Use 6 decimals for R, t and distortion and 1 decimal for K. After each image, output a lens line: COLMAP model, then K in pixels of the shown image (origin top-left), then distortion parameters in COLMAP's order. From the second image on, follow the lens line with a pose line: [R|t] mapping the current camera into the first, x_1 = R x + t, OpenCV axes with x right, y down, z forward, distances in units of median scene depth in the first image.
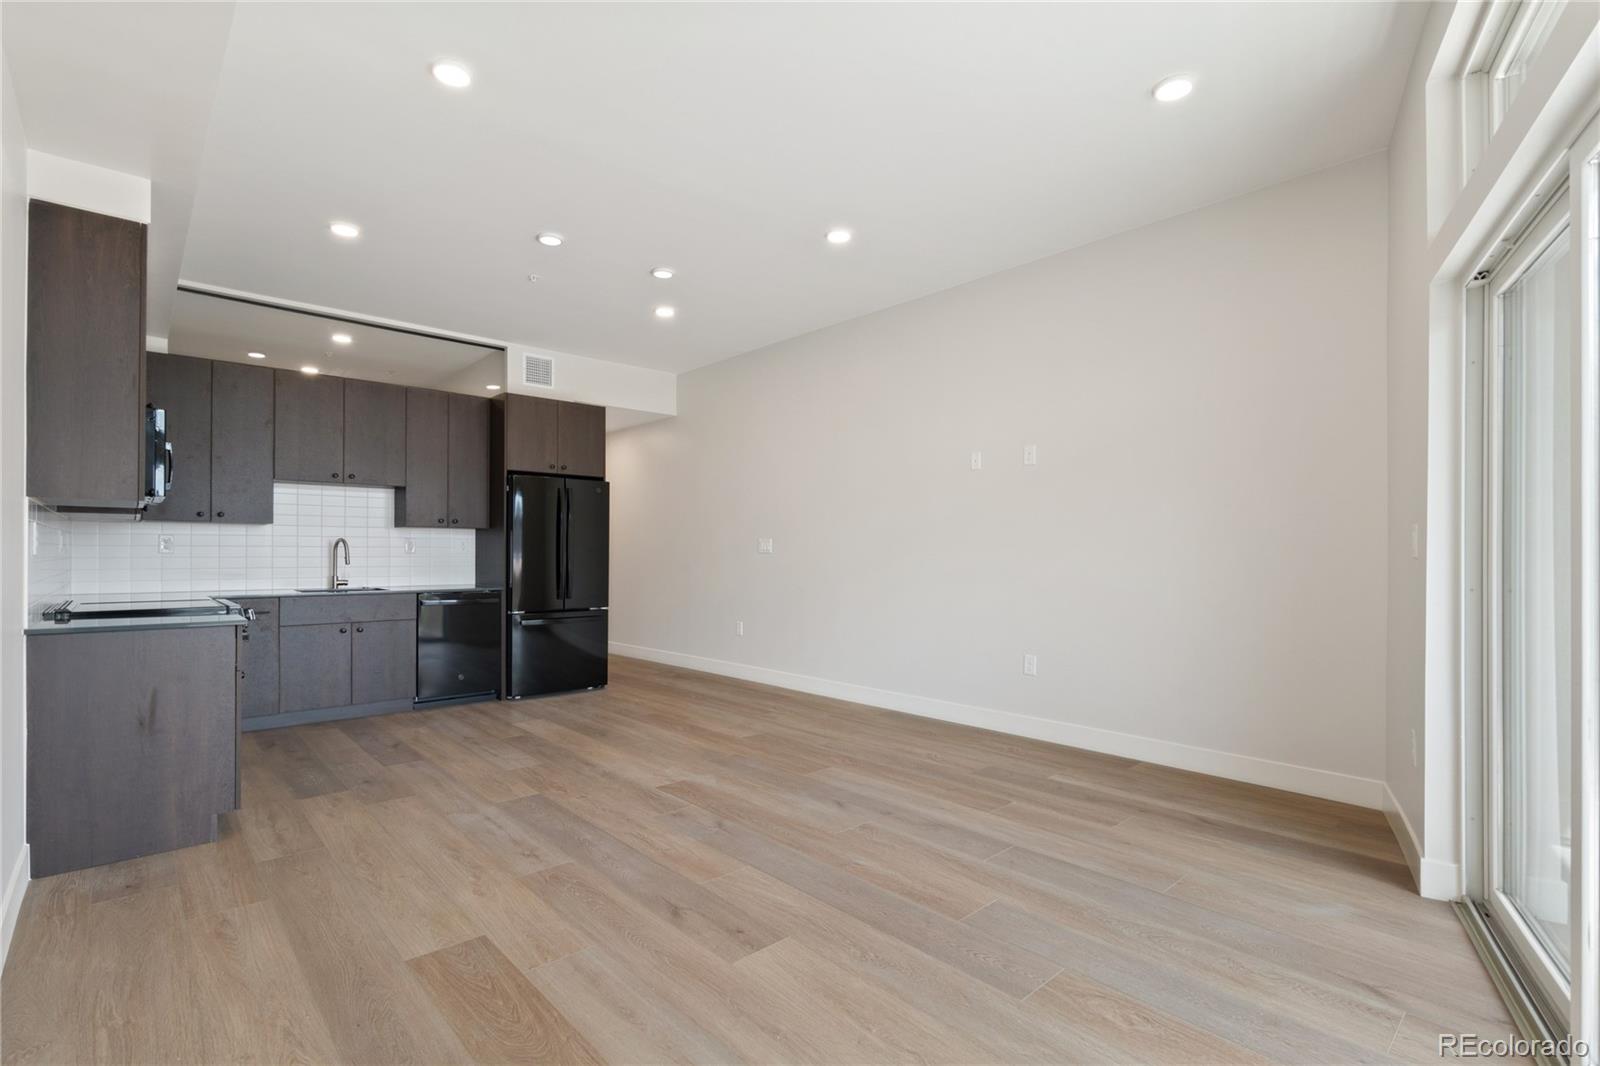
lens RADIAL K [[714.4, 0, 797.0], [0, 714.4, 553.4], [0, 0, 1]] dist [-0.001077, -0.000088]
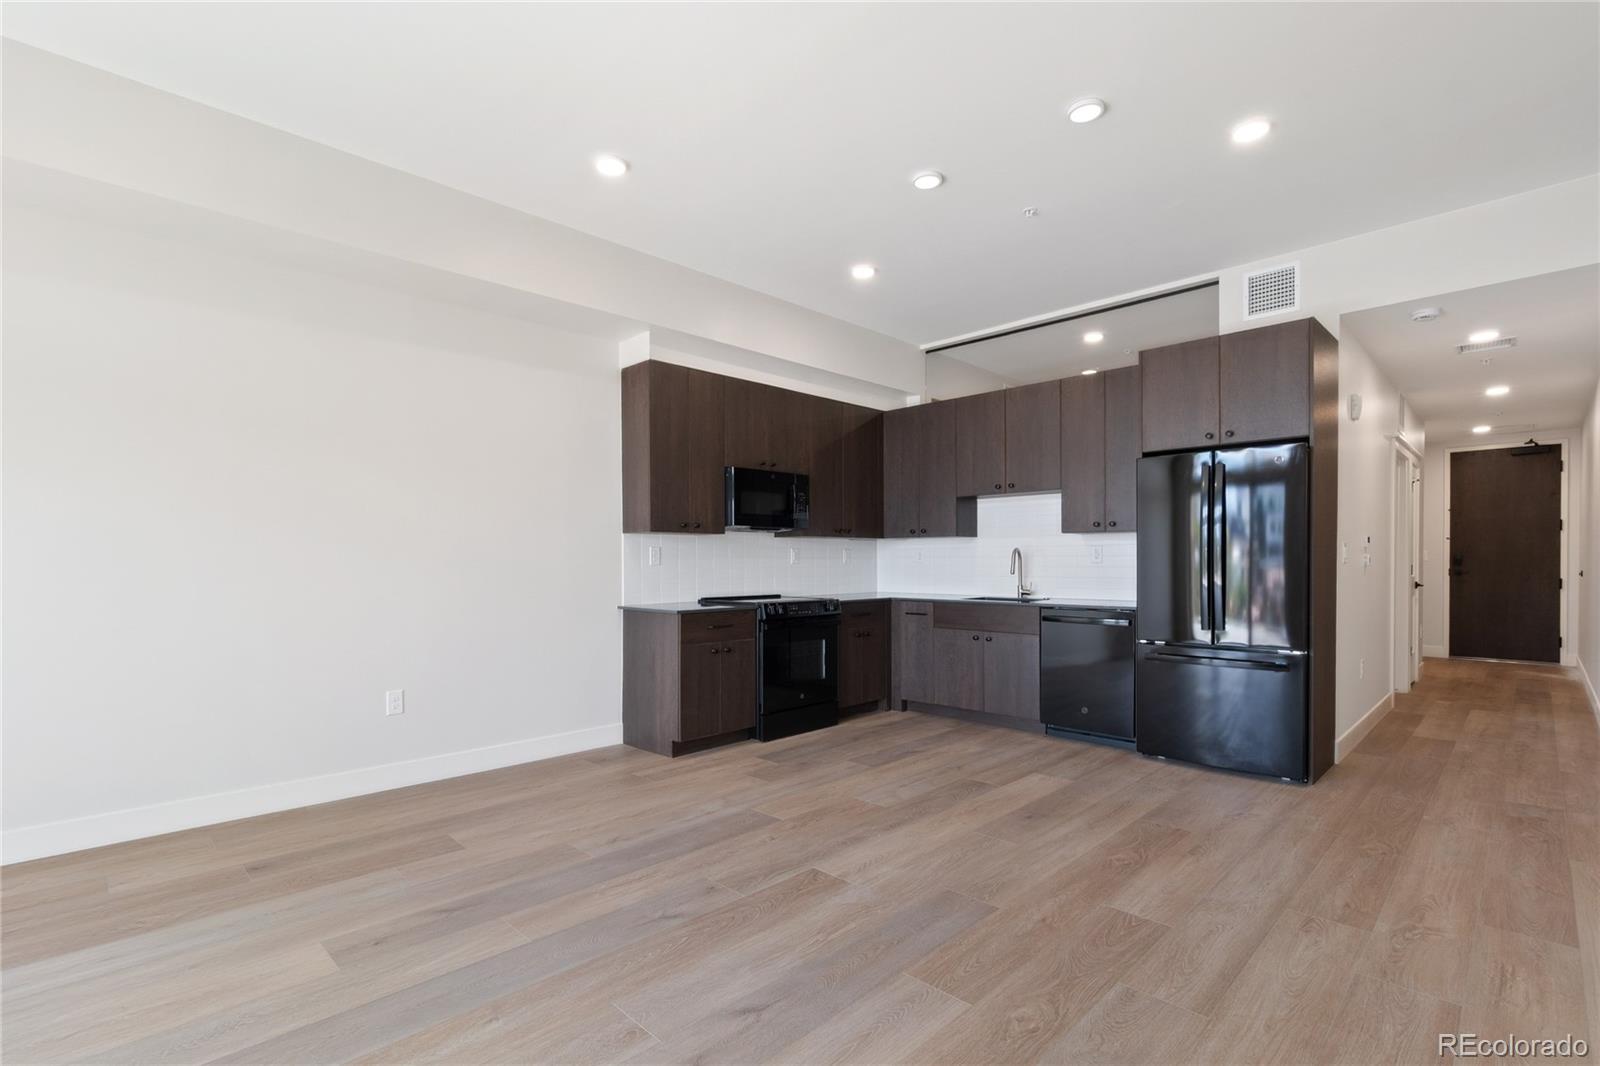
lens RADIAL K [[761.4, 0, 797.1], [0, 761.4, 566.6], [0, 0, 1]] dist [-0.000834, -0.000344]
pose [[0.038316, 0.007619, -0.999237, 0.575666], [0.004788, 0.999958, 0.007808, -0.005257], [0.999254, -0.005083, 0.038278, 0.882812]]
